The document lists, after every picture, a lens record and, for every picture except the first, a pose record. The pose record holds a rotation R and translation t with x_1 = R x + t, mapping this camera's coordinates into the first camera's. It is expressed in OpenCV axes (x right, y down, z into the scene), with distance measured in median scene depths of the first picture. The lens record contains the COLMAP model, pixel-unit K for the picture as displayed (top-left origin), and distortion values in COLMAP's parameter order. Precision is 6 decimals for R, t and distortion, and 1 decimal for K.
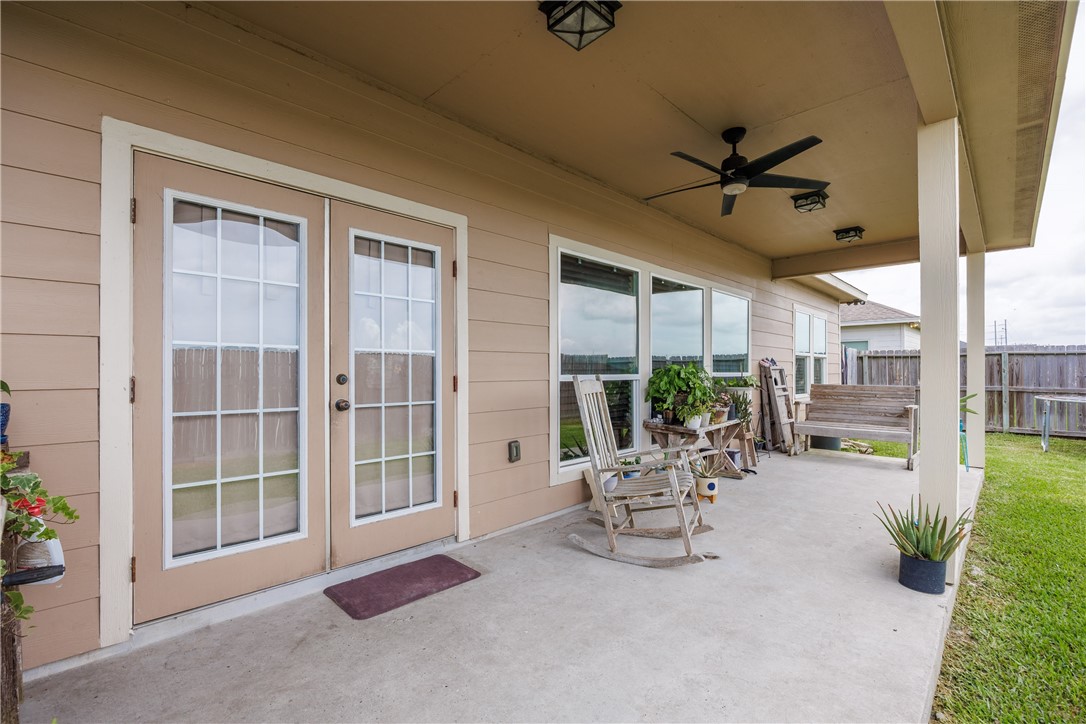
lens RADIAL K [[478.5, 0, 539.3], [0, 478.5, 365.9], [0, 0, 1]] dist [-0.014850, 0.000702]
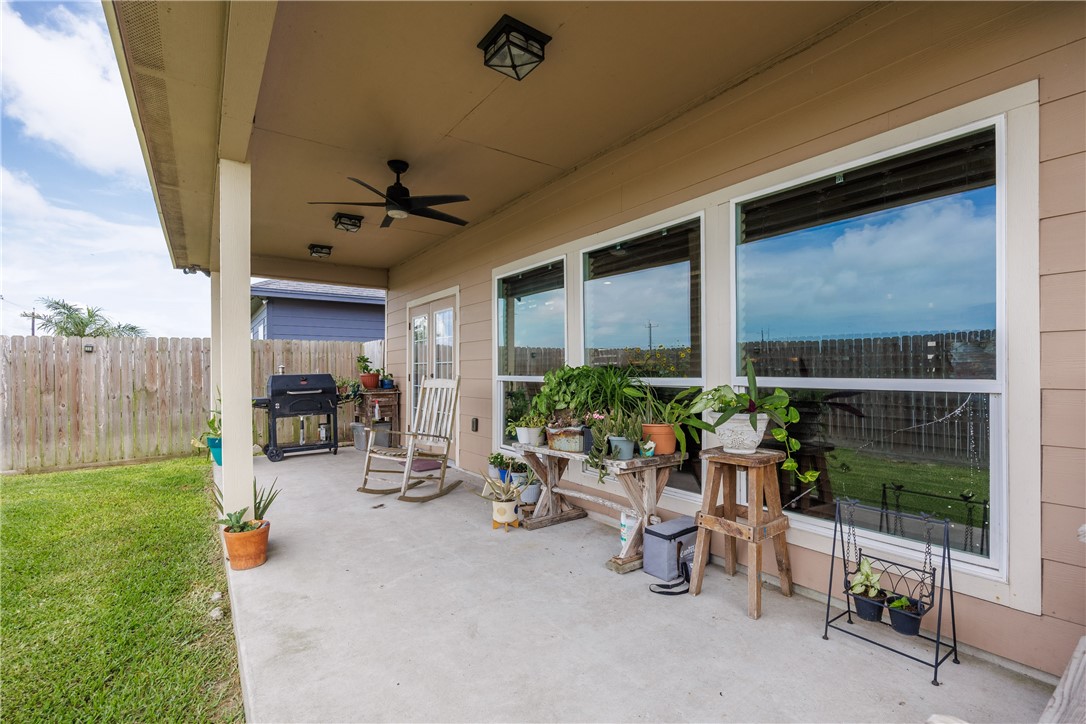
lens RADIAL K [[478.5, 0, 545.2], [0, 478.5, 366.9], [0, 0, 1]] dist [-0.014850, 0.000702]
pose [[-0.161917, -0.004669, -0.986793, 1.251764], [0.015272, 0.999857, -0.007236, 0.007111], [0.986686, -0.016242, -0.161823, 1.295138]]
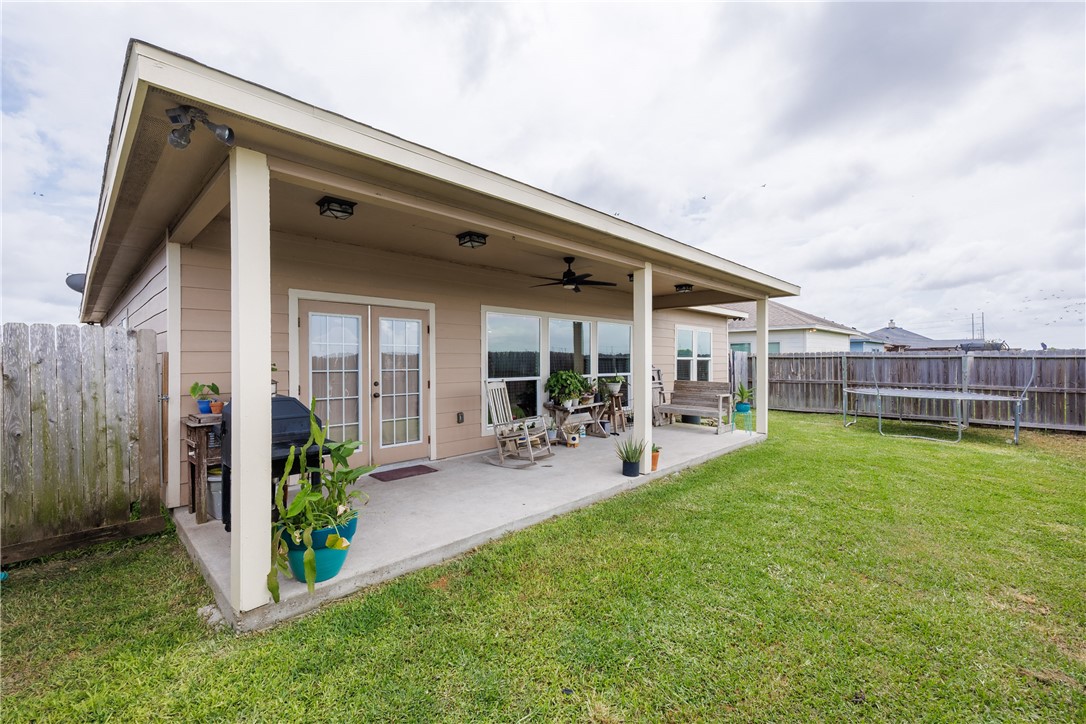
lens RADIAL K [[444.9, 0, 538.4], [0, 444.9, 360.7], [0, 0, 1]] dist [0.028786, 0.000091]
pose [[1.000000, 0.000403, 0.000547, 0.239575], [-0.000409, 0.999935, 0.011365, -0.070511], [-0.000542, -0.011365, 0.999935, -0.753629]]
